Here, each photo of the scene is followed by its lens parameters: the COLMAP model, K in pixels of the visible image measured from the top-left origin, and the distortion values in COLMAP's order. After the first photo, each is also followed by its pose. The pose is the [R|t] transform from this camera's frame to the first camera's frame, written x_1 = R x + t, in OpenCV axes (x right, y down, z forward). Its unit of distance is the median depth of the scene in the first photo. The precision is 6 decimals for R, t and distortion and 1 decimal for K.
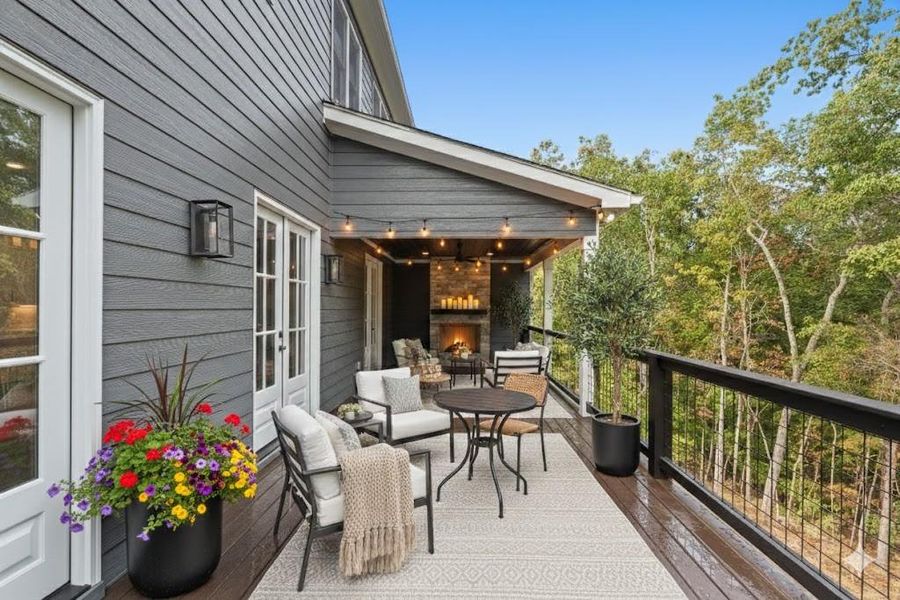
lens RADIAL K [[409.5, 0, 443.6], [0, 409.5, 308.1], [0, 0, 1]] dist [-0.001149, -0.001317]
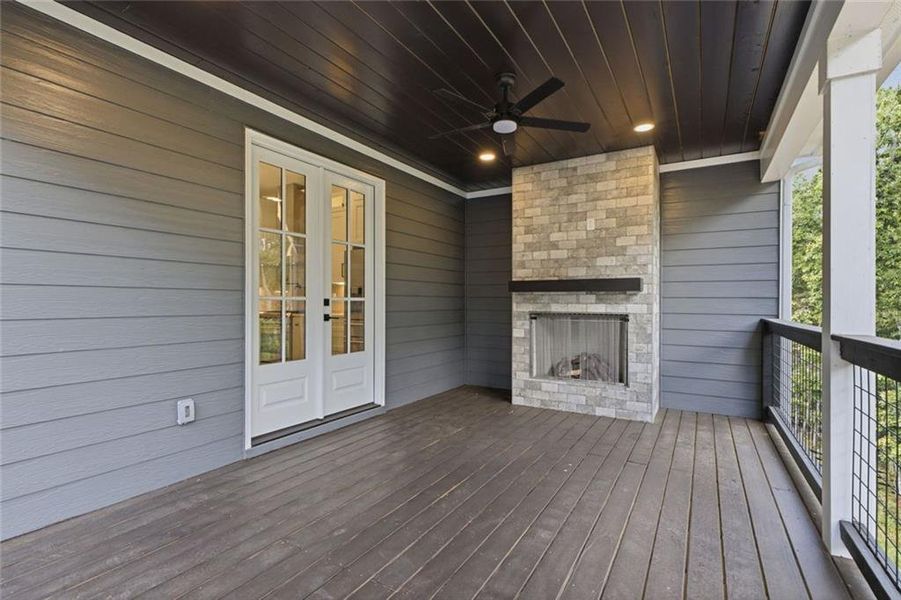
lens RADIAL K [[410.0, 0, 466.4], [0, 410.0, 304.0], [0, 0, 1]] dist [-0.001149, -0.001317]
pose [[0.887237, 0.005244, -0.461283, 0.136773], [-0.008719, 0.999947, -0.005401, 0.030314], [0.461231, 0.008813, 0.887236, 0.563728]]
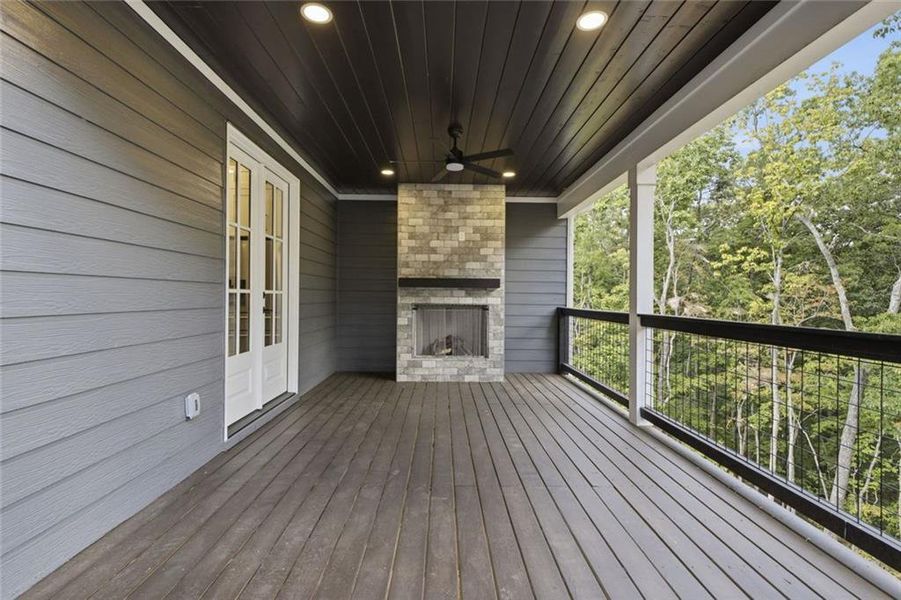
lens RADIAL K [[410.0, 0, 446.4], [0, 410.0, 297.2], [0, 0, 1]] dist [-0.001149, -0.001317]
pose [[0.998116, 0.009182, 0.060660, 0.000378], [-0.008719, 0.999931, -0.007892, 0.031281], [-0.060728, 0.007348, 0.998127, 0.445244]]
